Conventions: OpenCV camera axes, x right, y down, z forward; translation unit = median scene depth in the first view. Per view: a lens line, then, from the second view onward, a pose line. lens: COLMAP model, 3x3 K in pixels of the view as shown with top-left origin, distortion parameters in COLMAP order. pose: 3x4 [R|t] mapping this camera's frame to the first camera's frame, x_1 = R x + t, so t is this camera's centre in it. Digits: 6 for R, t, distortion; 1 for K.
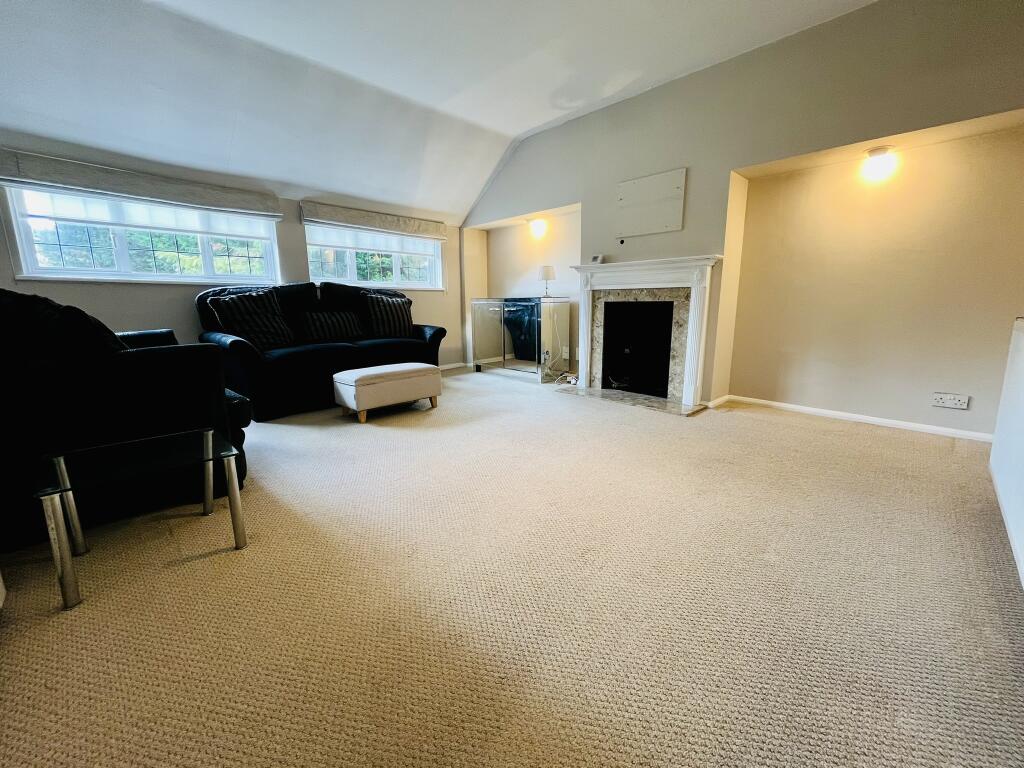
lens RADIAL K [[413.9, 0, 510.7], [0, 413.9, 381.5], [0, 0, 1]] dist [-0.002058, 0.000276]
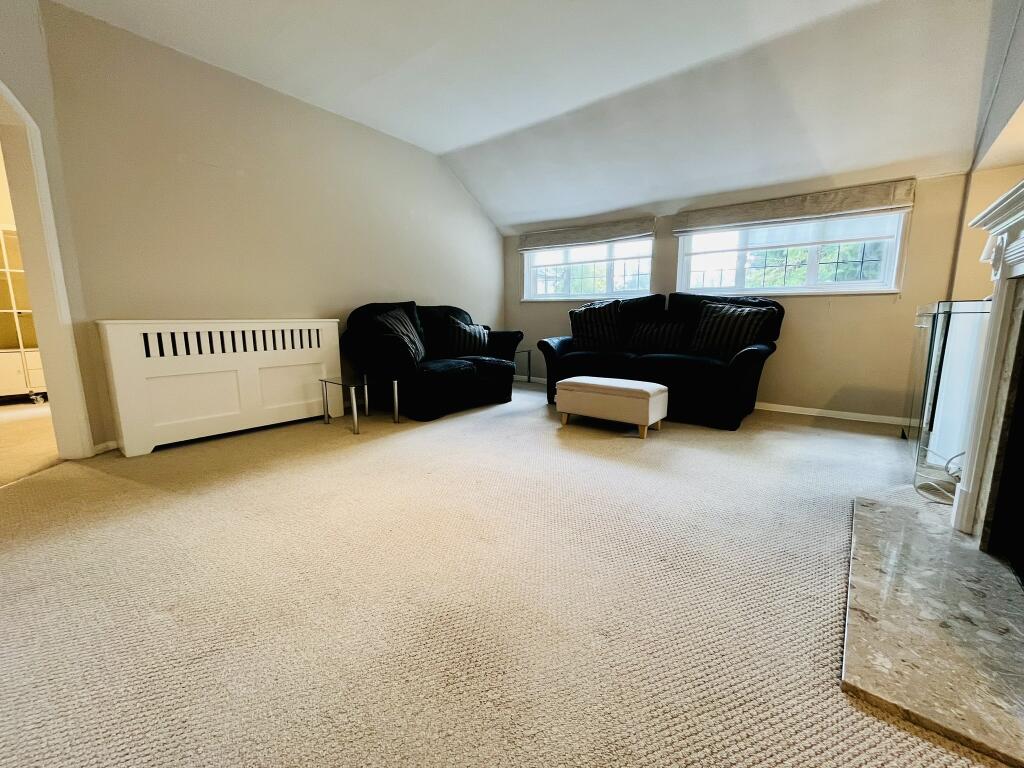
lens RADIAL K [[413.9, 0, 513.1], [0, 413.9, 382.2], [0, 0, 1]] dist [-0.002058, 0.000276]
pose [[0.109094, 0.162942, -0.980586, 0.535931], [-0.186331, 0.972340, 0.140841, -0.106424], [0.976411, 0.167348, 0.136437, 0.557918]]
